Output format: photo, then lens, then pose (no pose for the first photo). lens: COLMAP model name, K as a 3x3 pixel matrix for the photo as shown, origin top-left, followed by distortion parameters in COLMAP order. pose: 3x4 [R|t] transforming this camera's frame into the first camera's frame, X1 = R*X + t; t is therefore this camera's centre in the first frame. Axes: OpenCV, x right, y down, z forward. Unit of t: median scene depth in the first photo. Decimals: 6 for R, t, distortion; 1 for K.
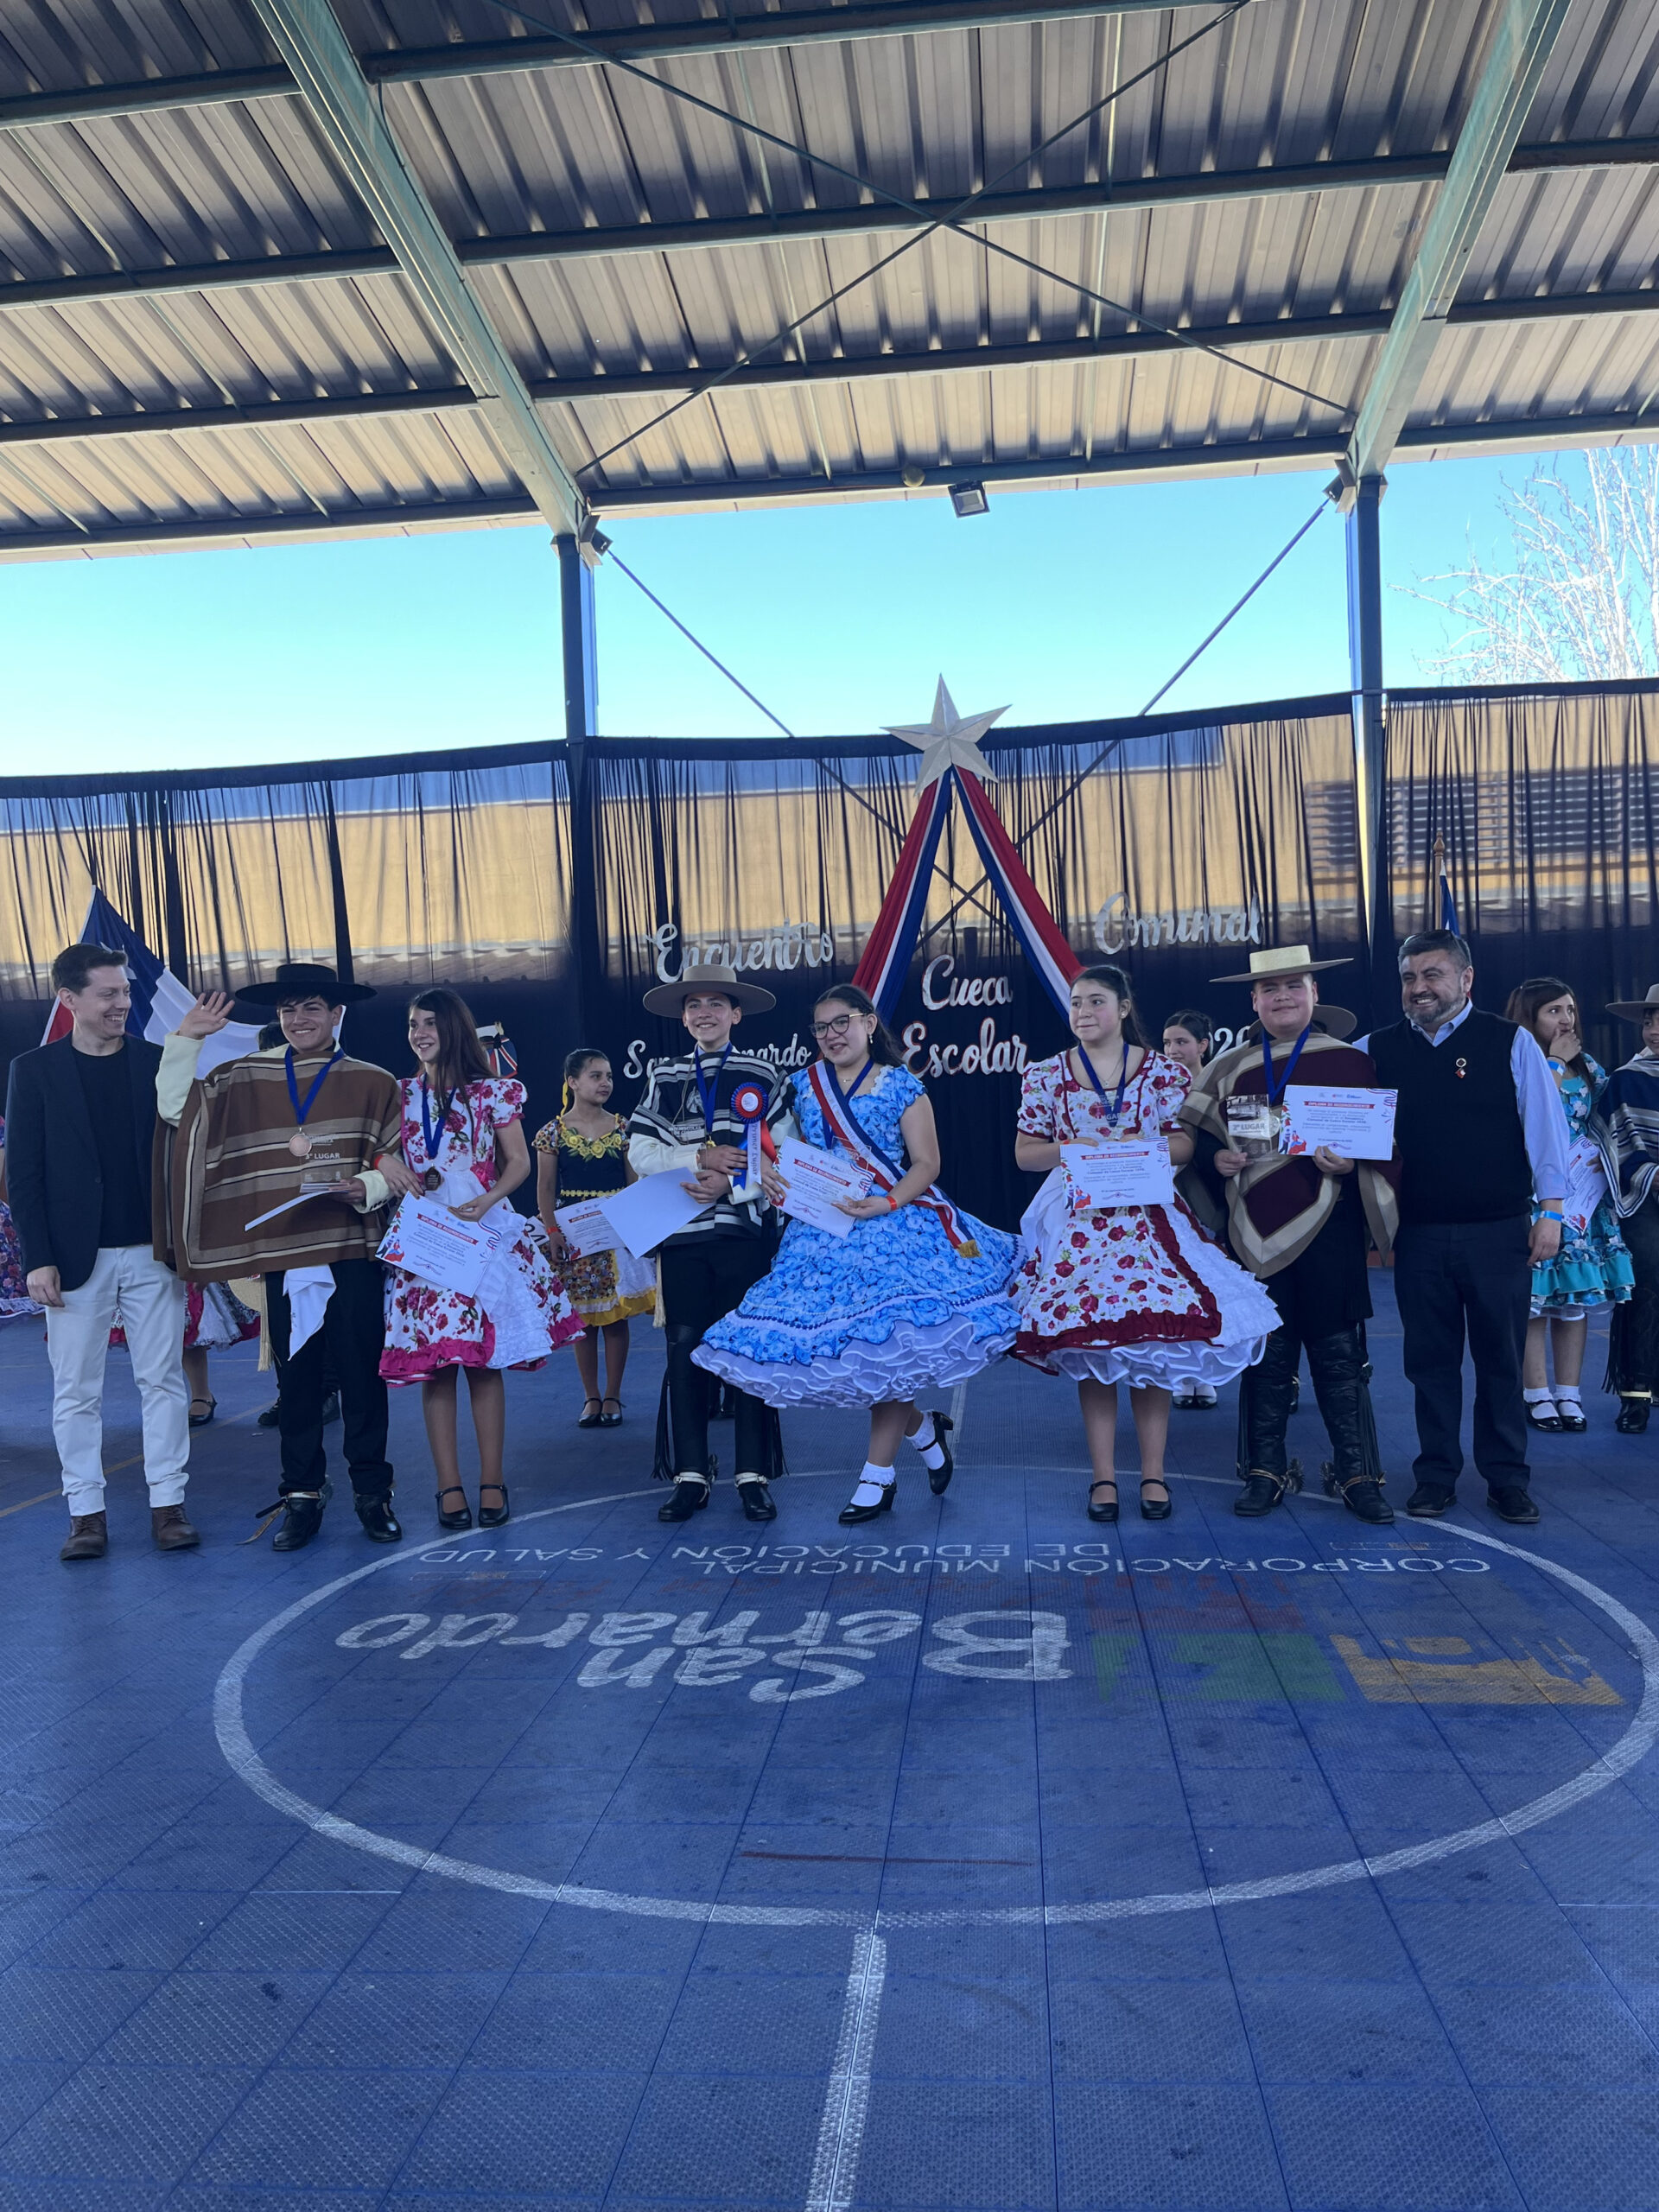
lens RADIAL K [[1659.9, 0, 842.5], [0, 1659.9, 1131.4], [0, 0, 1]] dist [0.054220, -0.066310]
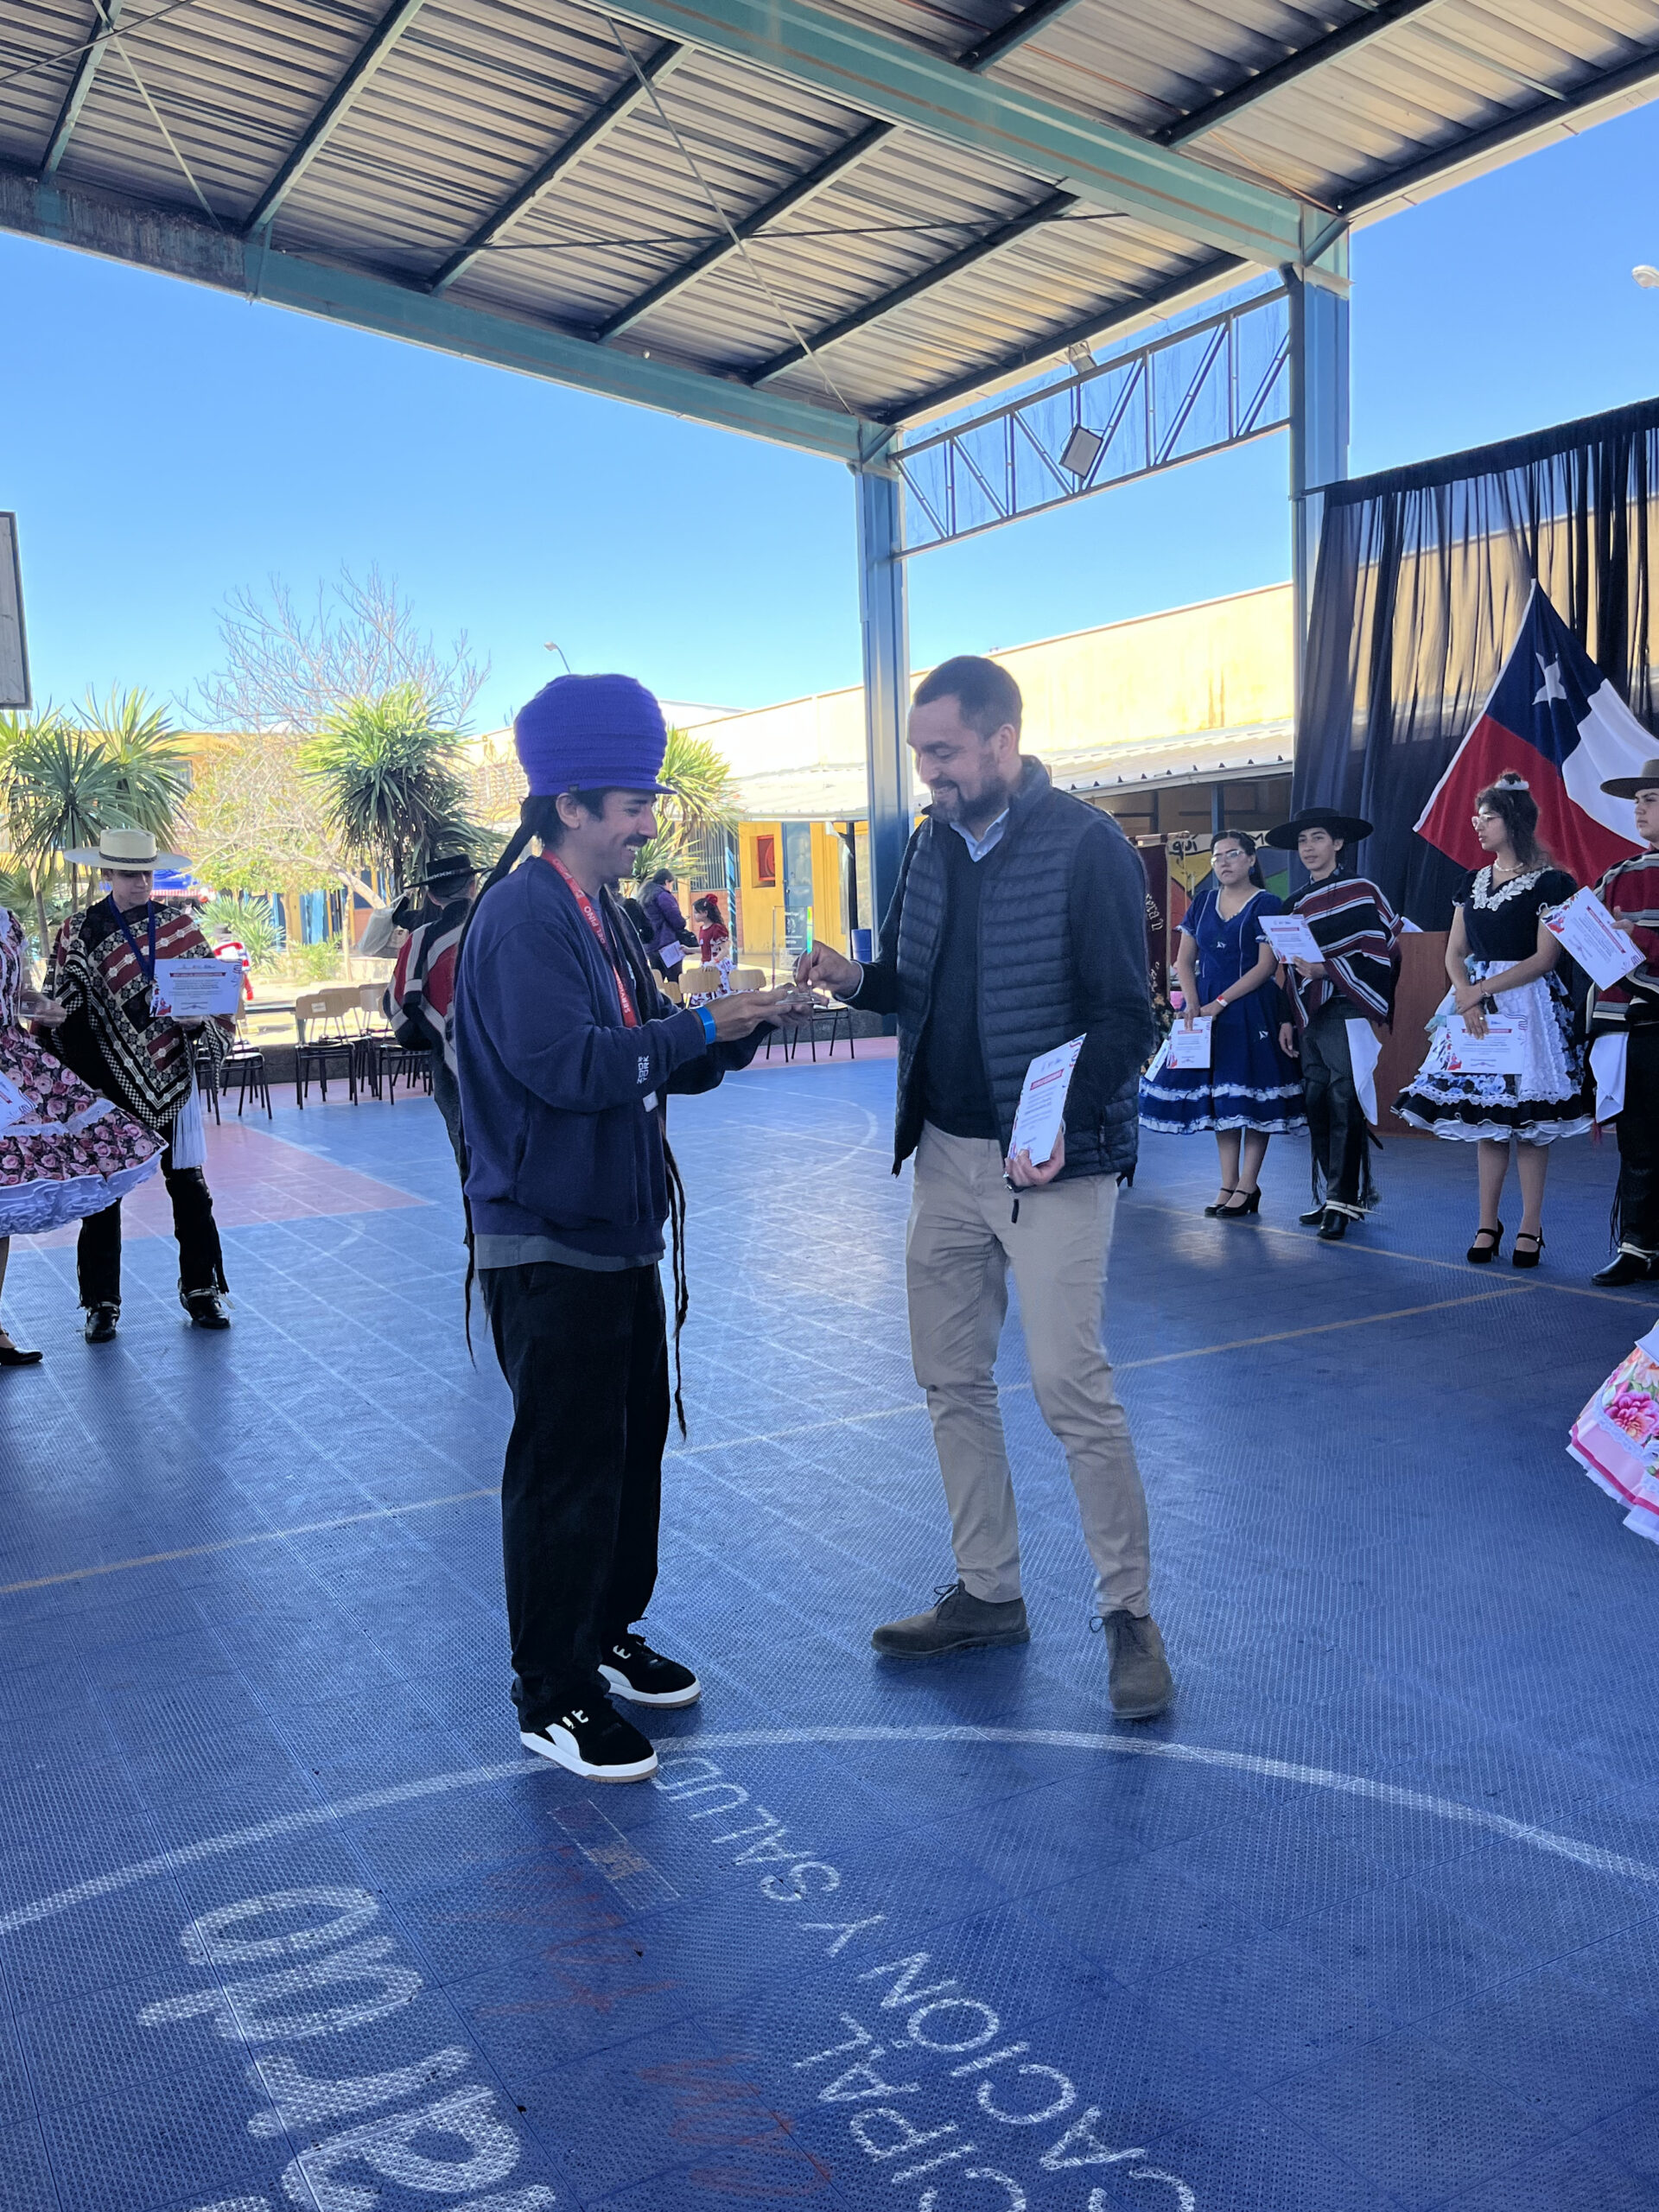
lens RADIAL K [[1870.8, 0, 865.2], [0, 1870.8, 1095.9], [0, 0, 1]] dist [0.048444, -0.057029]
pose [[0.584672, 0.100515, -0.805019, 0.103193], [0.004003, 0.991925, 0.126759, -0.022204], [0.811260, -0.077335, 0.579549, 0.231240]]
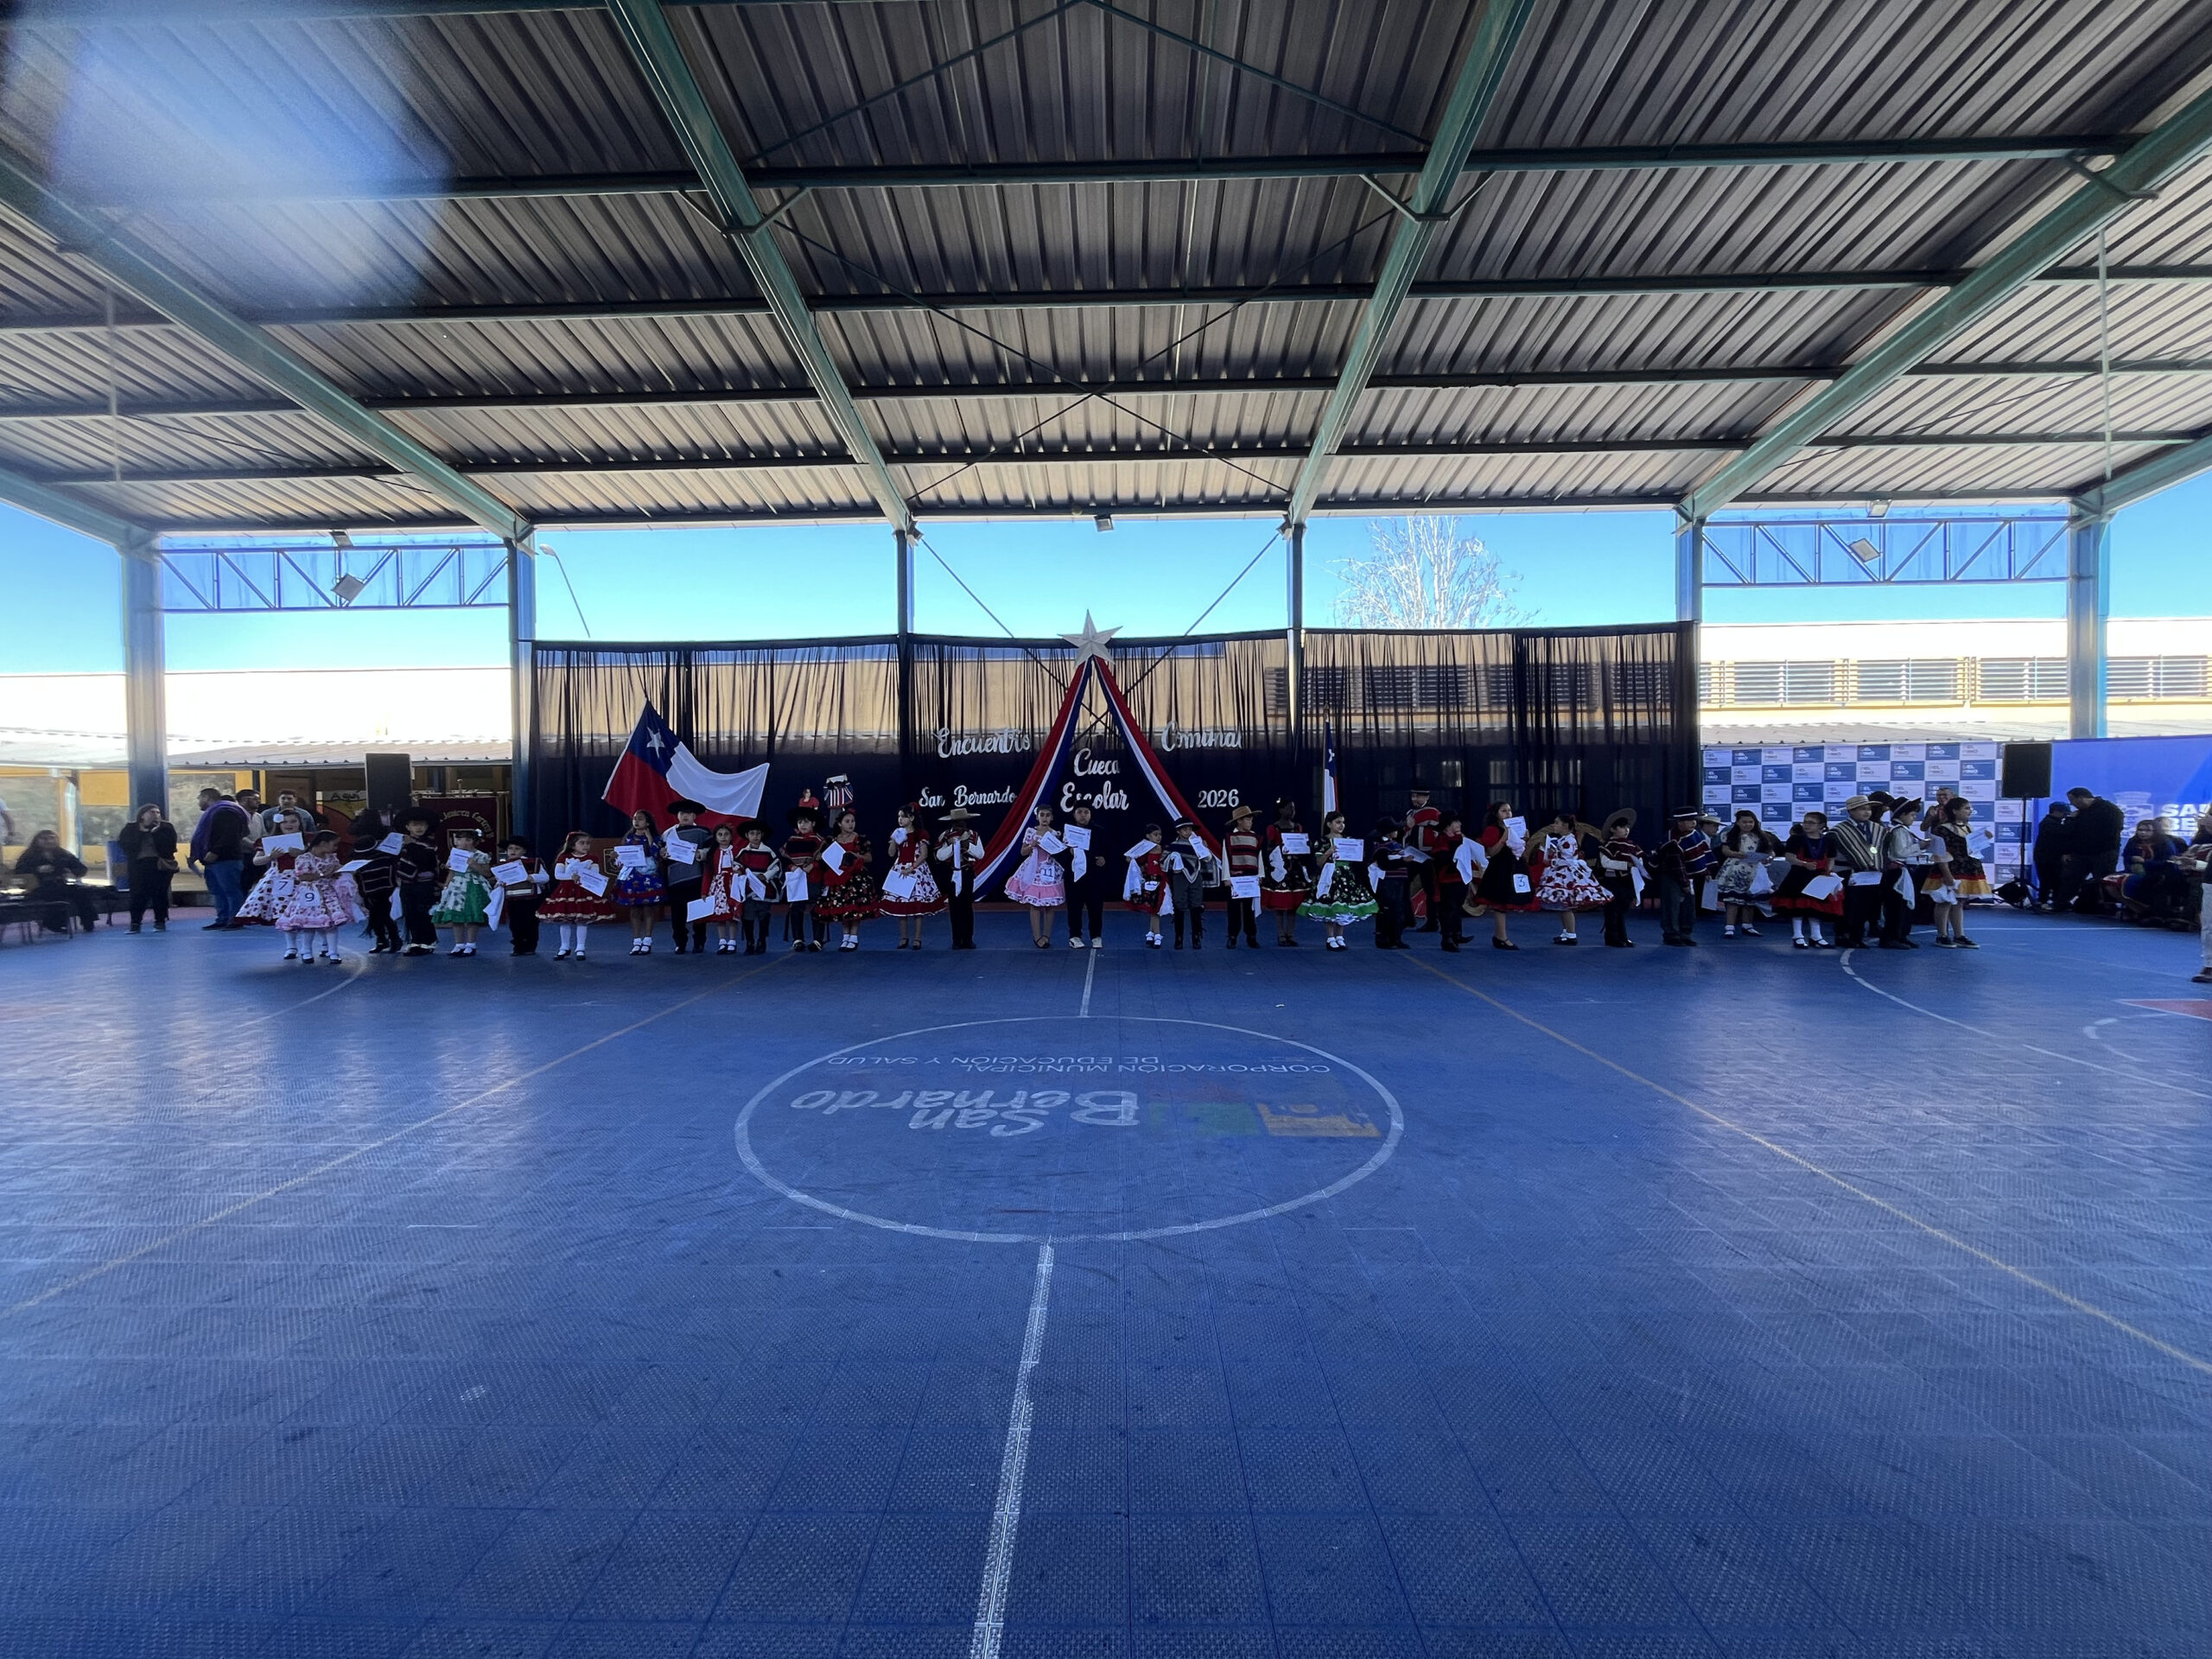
lens RADIAL K [[854.4, 0, 1096.3], [0, 854.4, 829.8], [0, 0, 1]] dist [-0.003968, -0.000465]
pose [[0.996668, 0.025440, 0.077499, -0.003637], [-0.025974, 0.999645, 0.005889, -0.015706], [-0.077322, -0.007883, 0.996975, -0.026332]]
